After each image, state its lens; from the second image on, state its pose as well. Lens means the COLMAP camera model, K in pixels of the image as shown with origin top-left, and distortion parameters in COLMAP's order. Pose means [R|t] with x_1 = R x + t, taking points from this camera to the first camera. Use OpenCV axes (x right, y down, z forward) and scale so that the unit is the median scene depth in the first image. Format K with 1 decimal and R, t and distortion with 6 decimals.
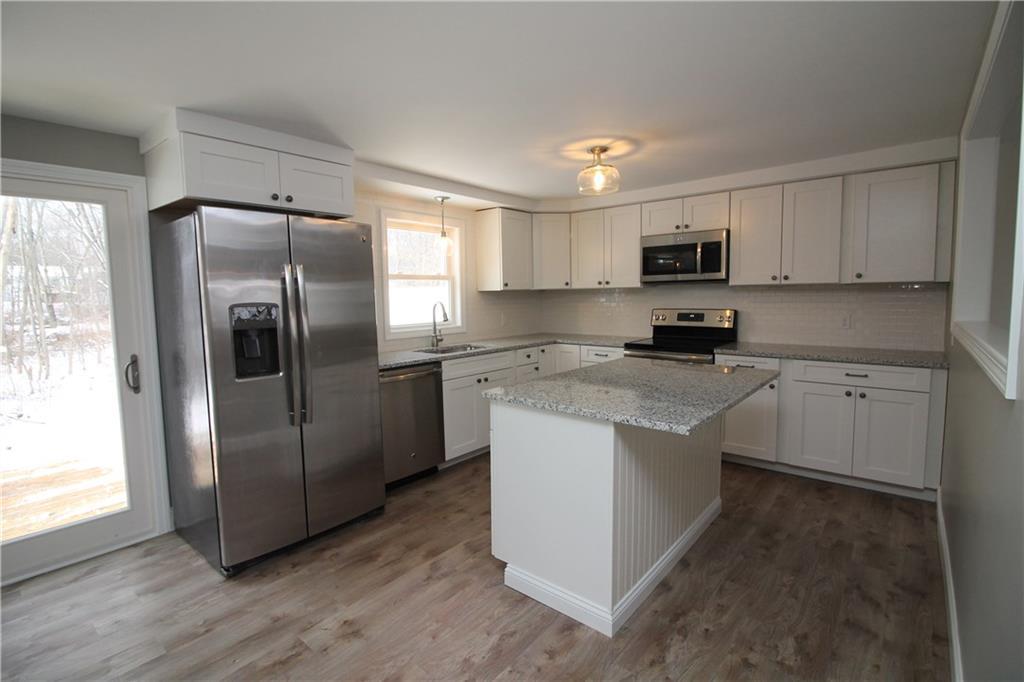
lens RADIAL K [[478.0, 0, 512.0], [0, 478.0, 341.0], [0, 0, 1]] dist [0.000313, 0.000069]
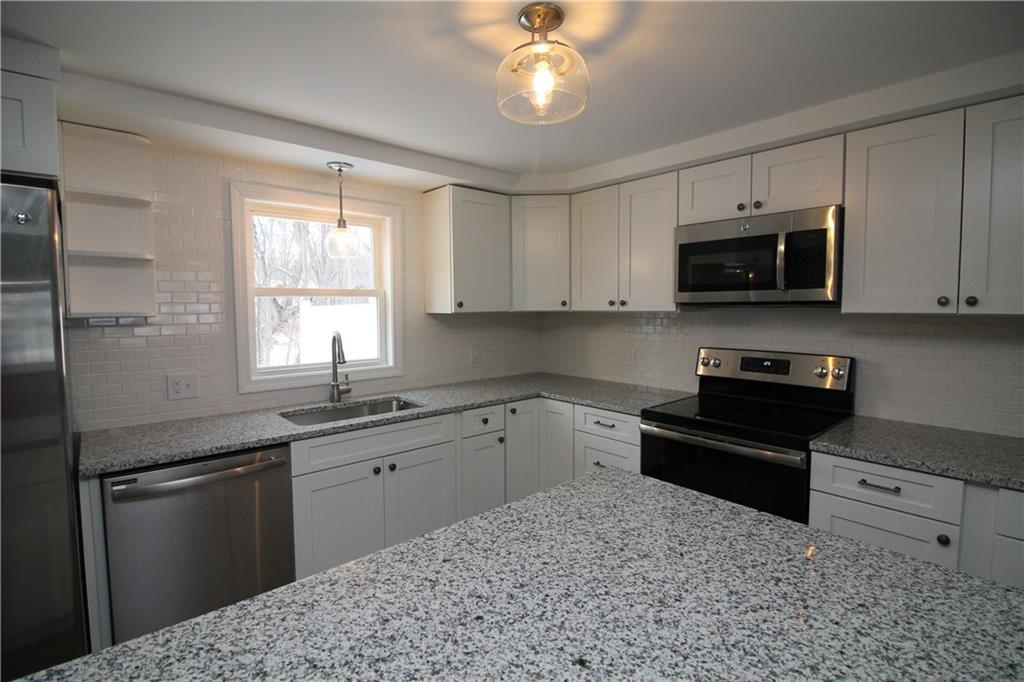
lens RADIAL K [[484.8, 0, 512.0], [0, 484.8, 341.0], [0, 0, 1]] dist [-0.000873, -0.011878]
pose [[0.989855, 0.022165, -0.140338, 0.158483], [-0.025897, 0.999356, -0.024820, -0.058279], [0.139698, 0.028203, 0.989792, 0.391817]]
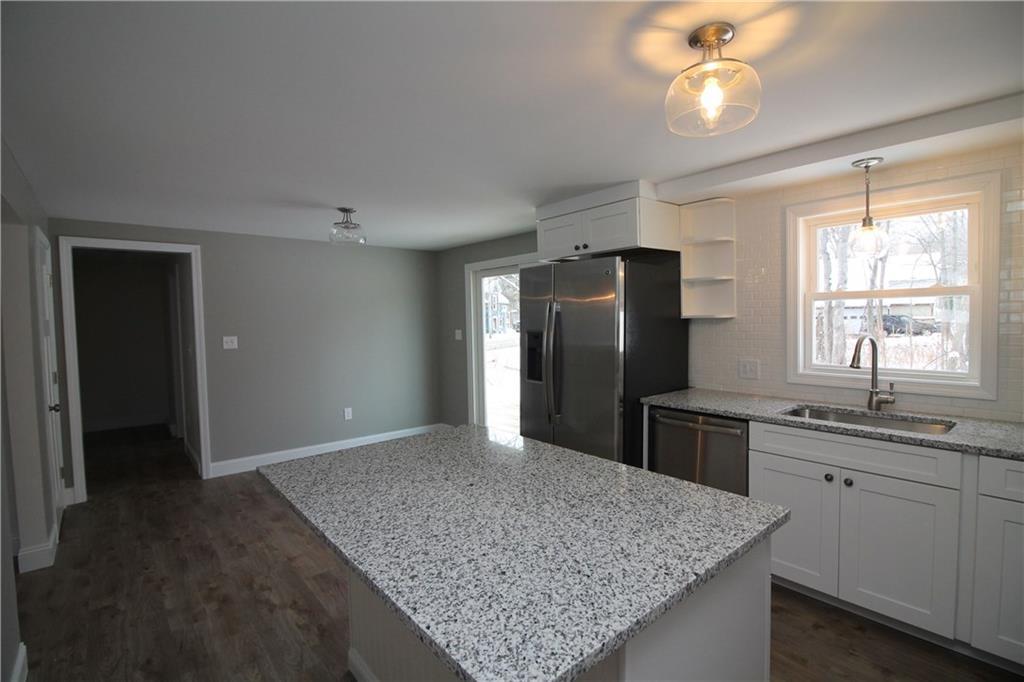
lens RADIAL K [[478.0, 0, 512.0], [0, 478.0, 341.0], [0, 0, 1]] dist [0.000313, 0.000069]
pose [[-0.179051, 0.068656, -0.981441, 0.495724], [-0.076747, 0.993548, 0.083505, -0.087698], [0.980842, 0.090275, -0.172627, 0.647904]]
